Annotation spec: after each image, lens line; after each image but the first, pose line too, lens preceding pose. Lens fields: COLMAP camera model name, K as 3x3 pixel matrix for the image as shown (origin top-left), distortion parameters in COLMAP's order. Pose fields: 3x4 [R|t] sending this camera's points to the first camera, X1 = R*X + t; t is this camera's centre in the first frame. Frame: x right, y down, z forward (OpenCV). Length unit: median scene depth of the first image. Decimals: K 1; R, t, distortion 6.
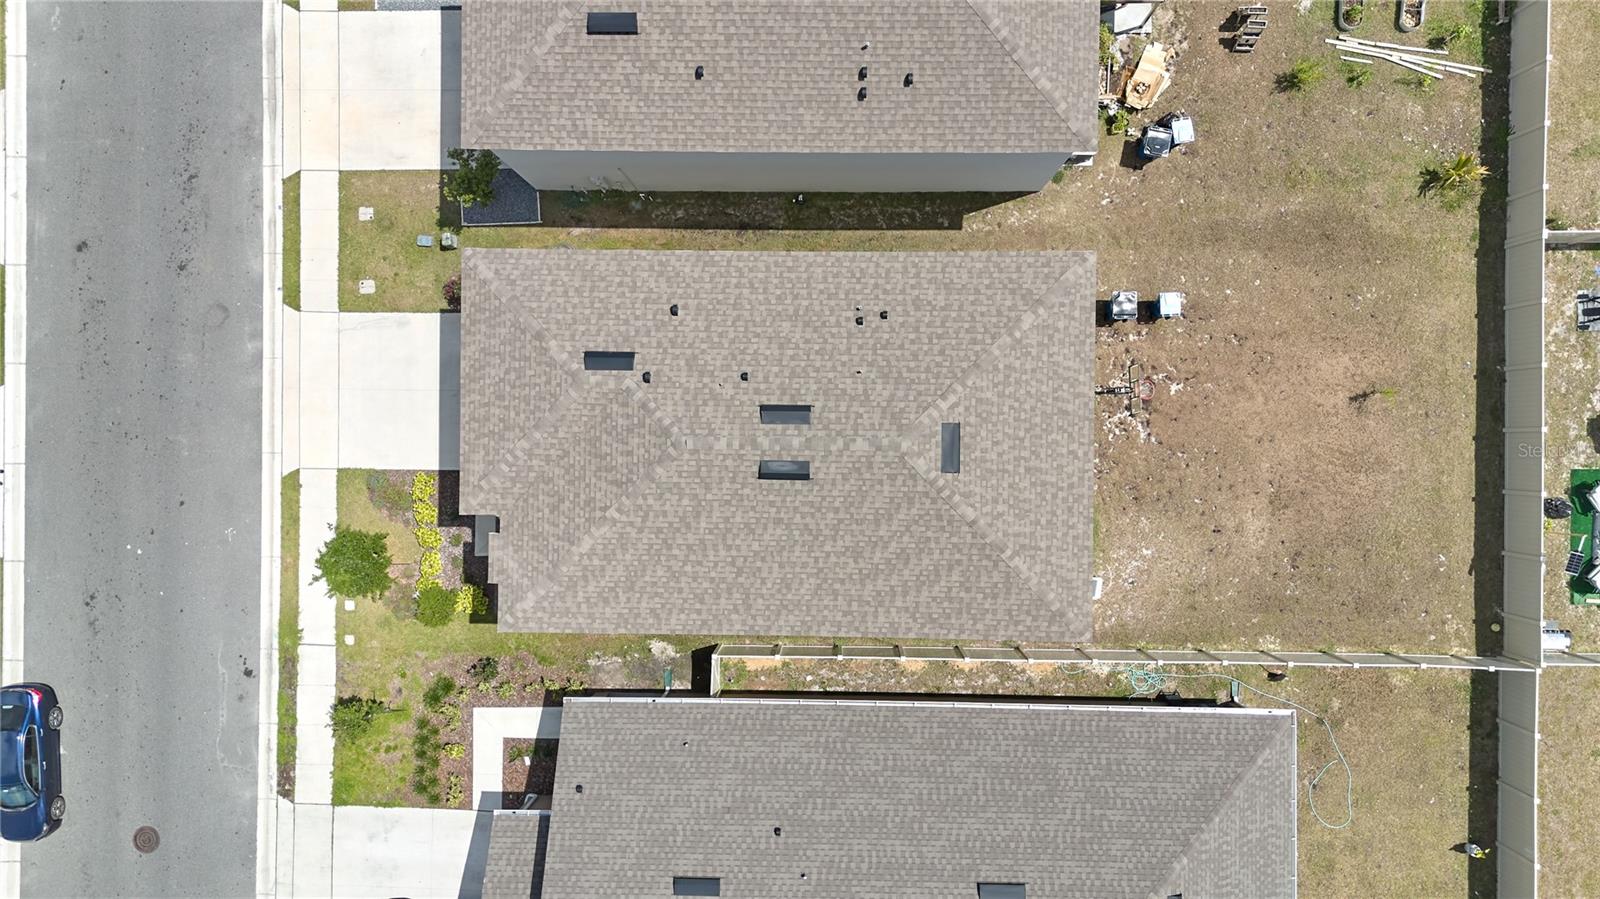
lens RADIAL K [[1123.0, 0, 797.8], [0, 1123.0, 436.9], [0, 0, 1]] dist [0.079342, -0.080698]
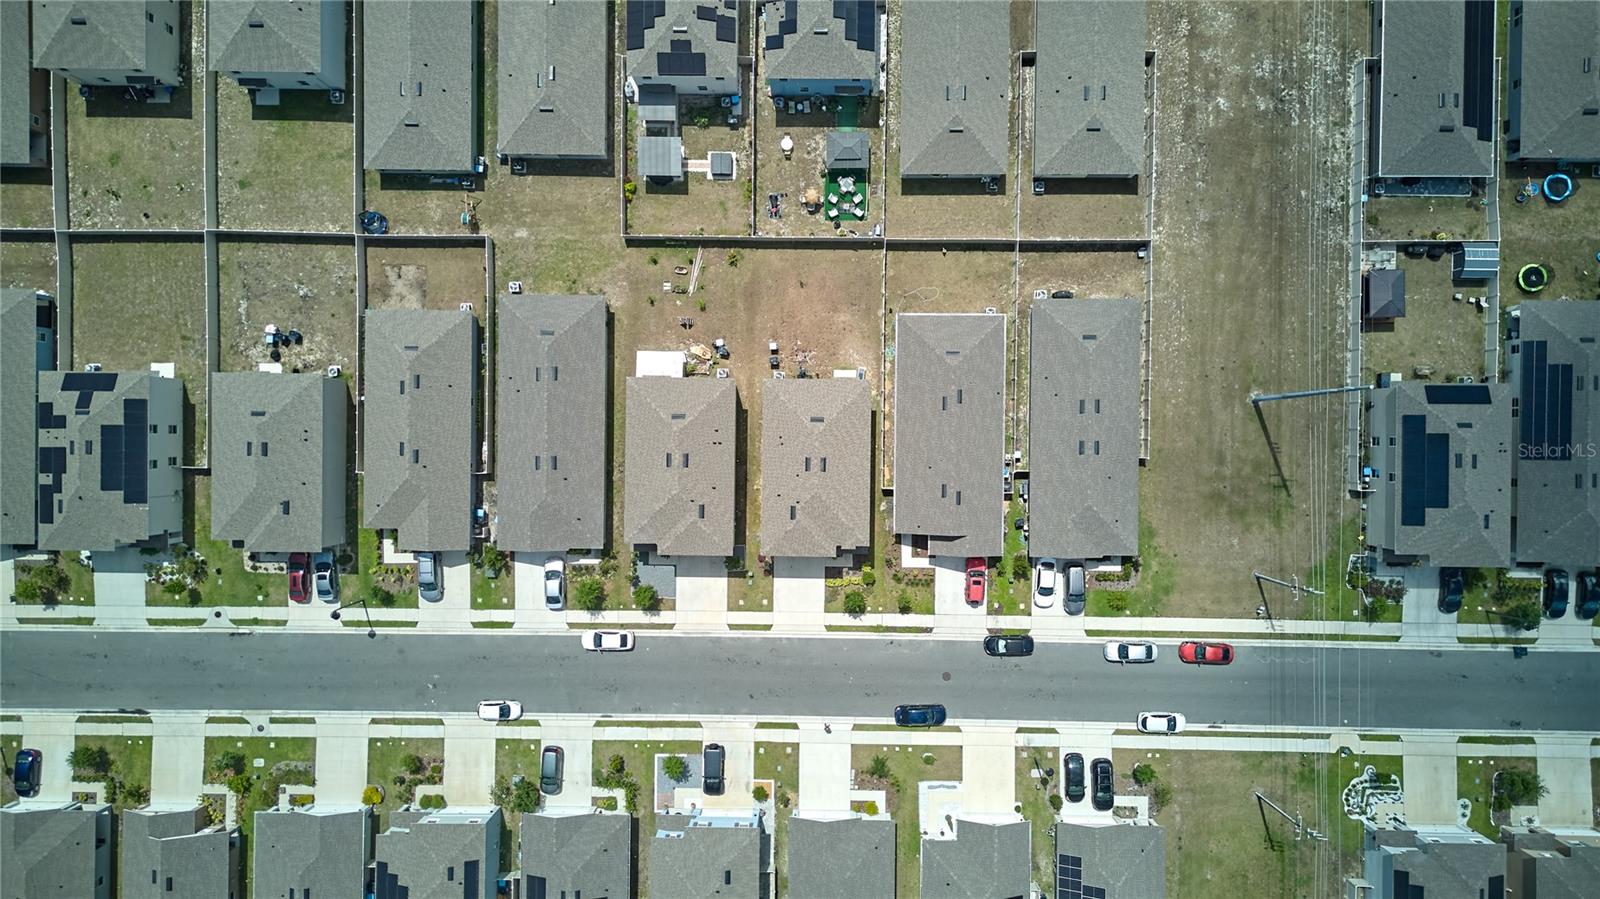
lens RADIAL K [[1182.0, 0, 756.8], [0, 1182.0, 455.6], [0, 0, 1]] dist [0.035486, -0.000465]
pose [[0.002763, -0.999829, 0.018288, -0.051168], [0.998772, 0.001855, -0.049508, 0.003819], [0.049466, 0.018402, 0.998606, -2.767977]]
